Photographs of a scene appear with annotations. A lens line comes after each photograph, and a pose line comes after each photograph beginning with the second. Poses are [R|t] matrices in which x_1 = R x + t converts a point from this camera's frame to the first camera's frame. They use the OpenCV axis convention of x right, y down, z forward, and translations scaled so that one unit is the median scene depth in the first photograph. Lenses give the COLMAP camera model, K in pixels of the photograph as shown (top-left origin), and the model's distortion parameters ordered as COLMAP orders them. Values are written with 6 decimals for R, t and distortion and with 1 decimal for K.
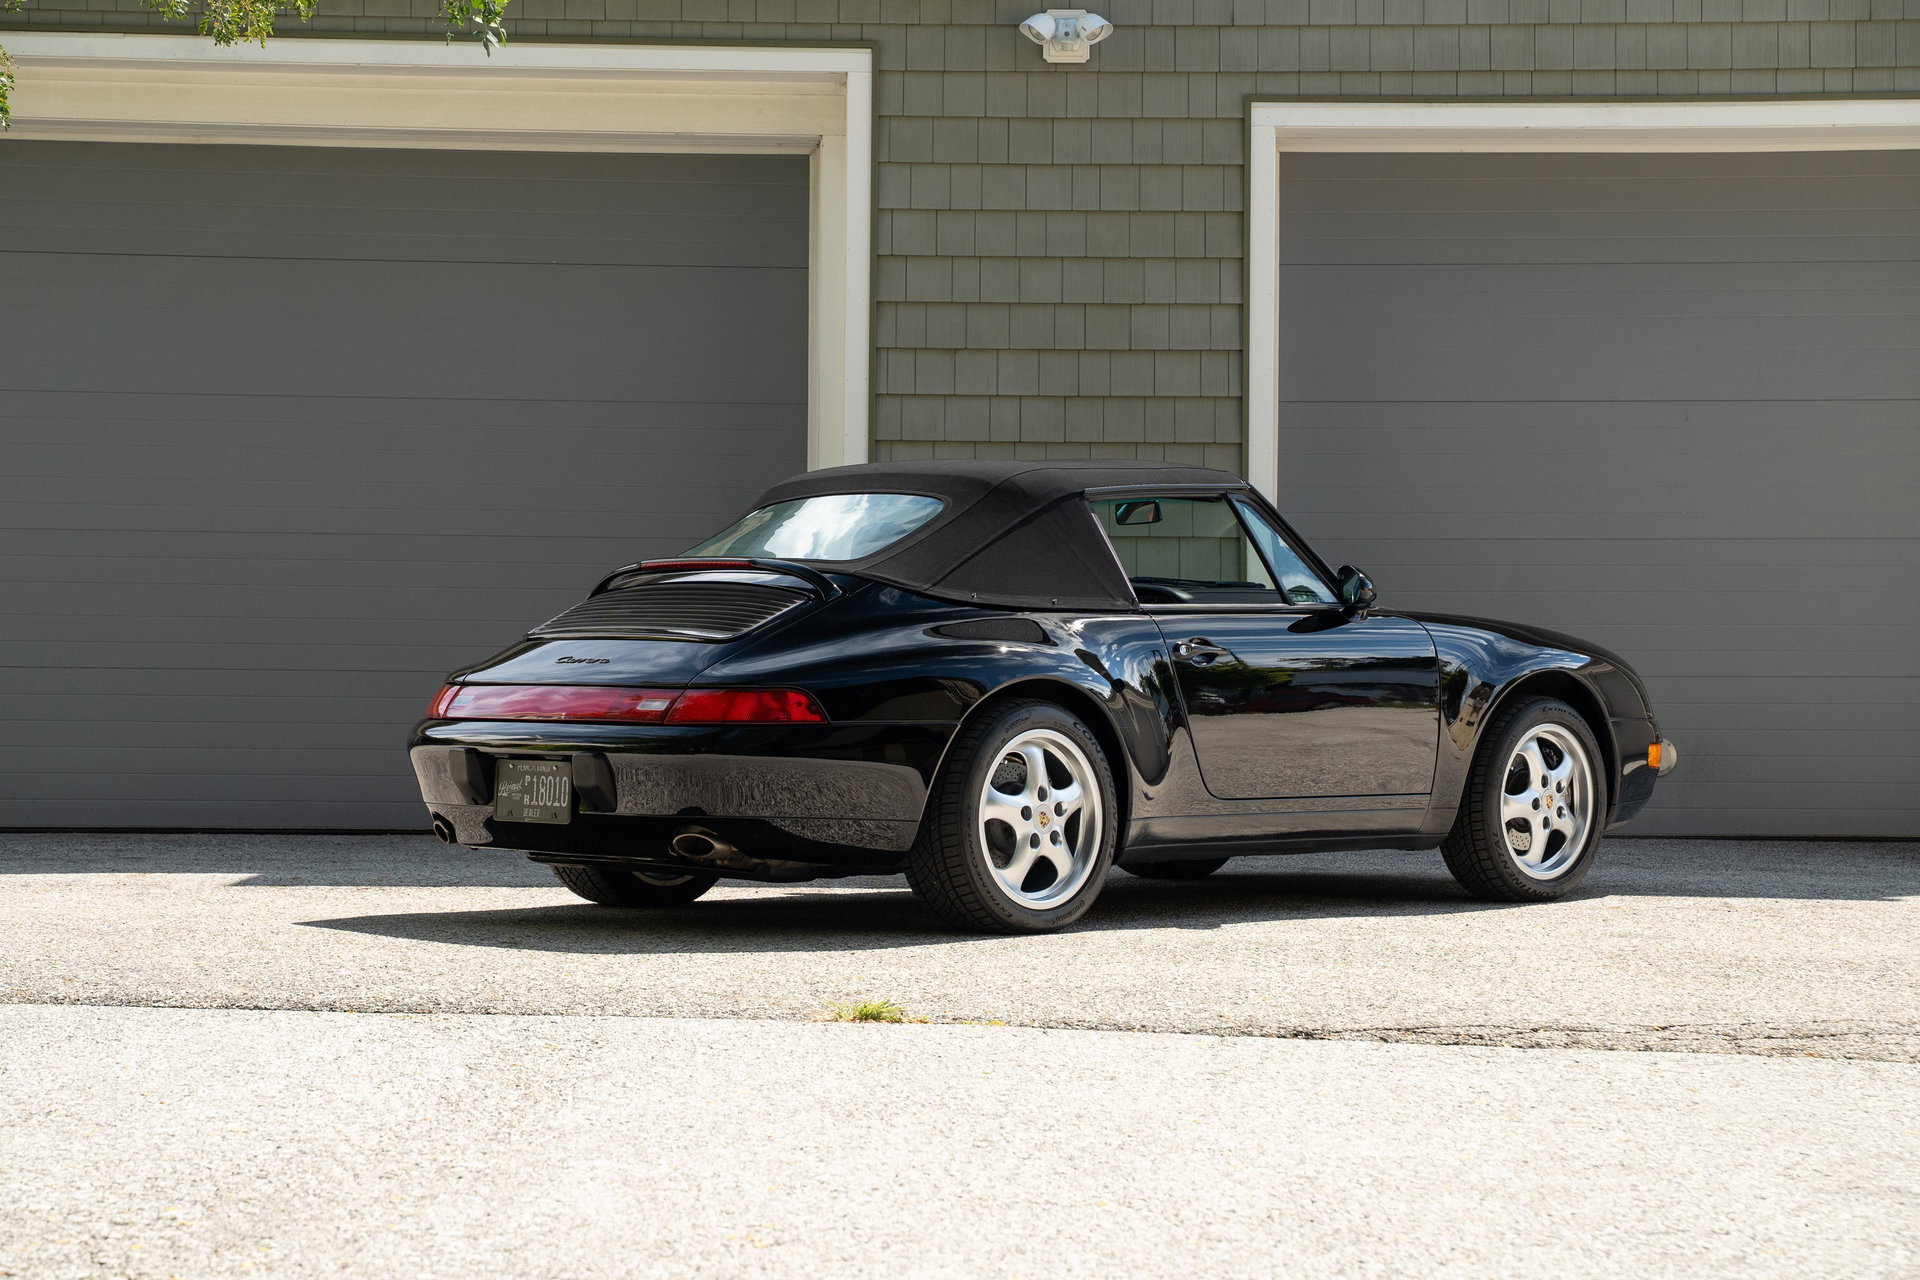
lens RADIAL K [[4536.9, 0, 924.9], [0, 4536.9, 673.5], [0, 0, 1]] dist [0.342253, 0.000000]
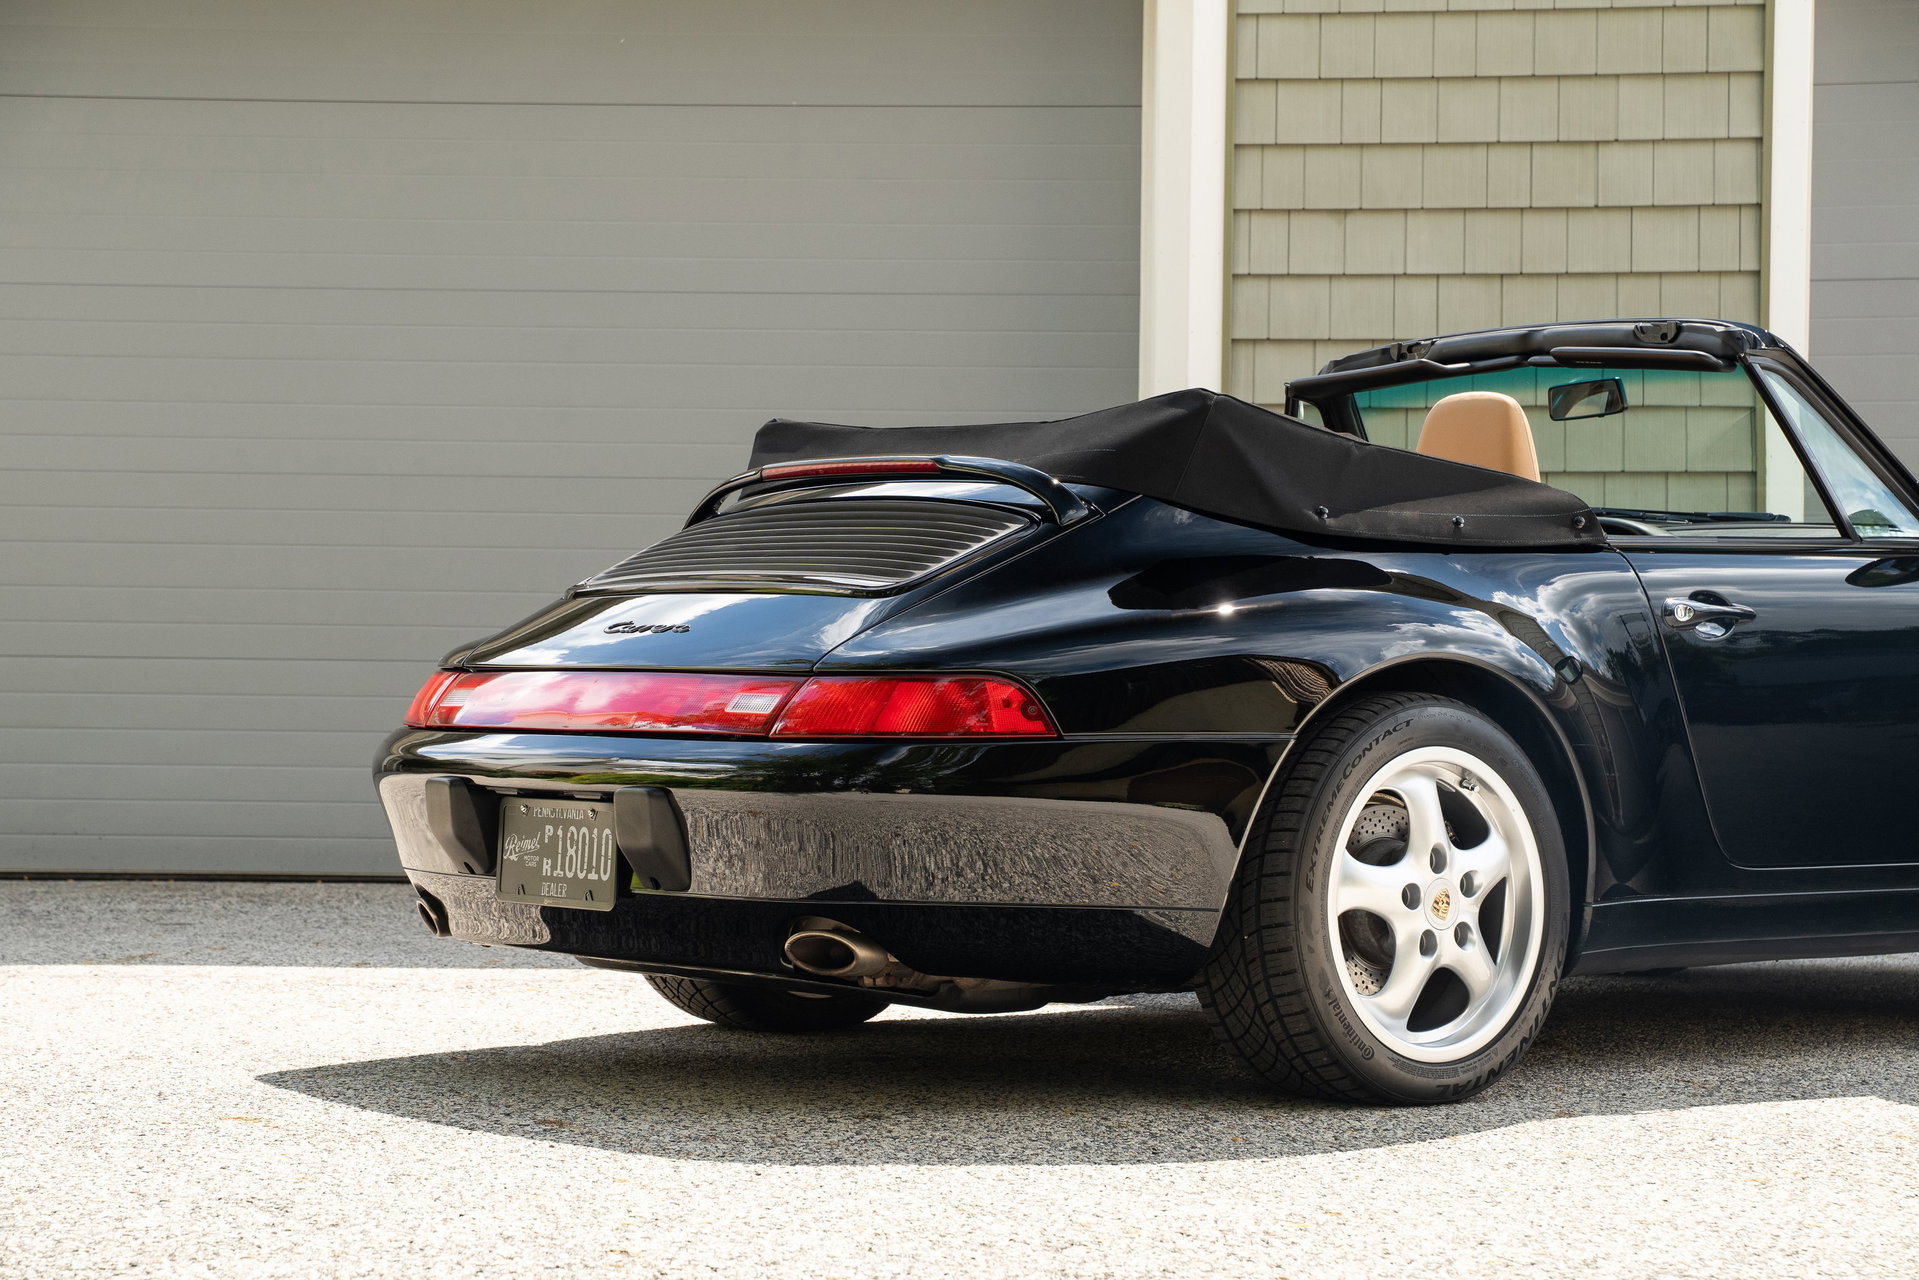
lens RADIAL K [[3918.9, 0, 942.9], [0, 3918.9, 687.4], [0, 0, 1]] dist [0.241605, 0.000000]
pose [[0.995459, 0.001092, -0.095188, 0.004319], [-0.001181, 0.999999, -0.000869, 0.006058], [0.095187, 0.000977, 0.995459, 0.577019]]
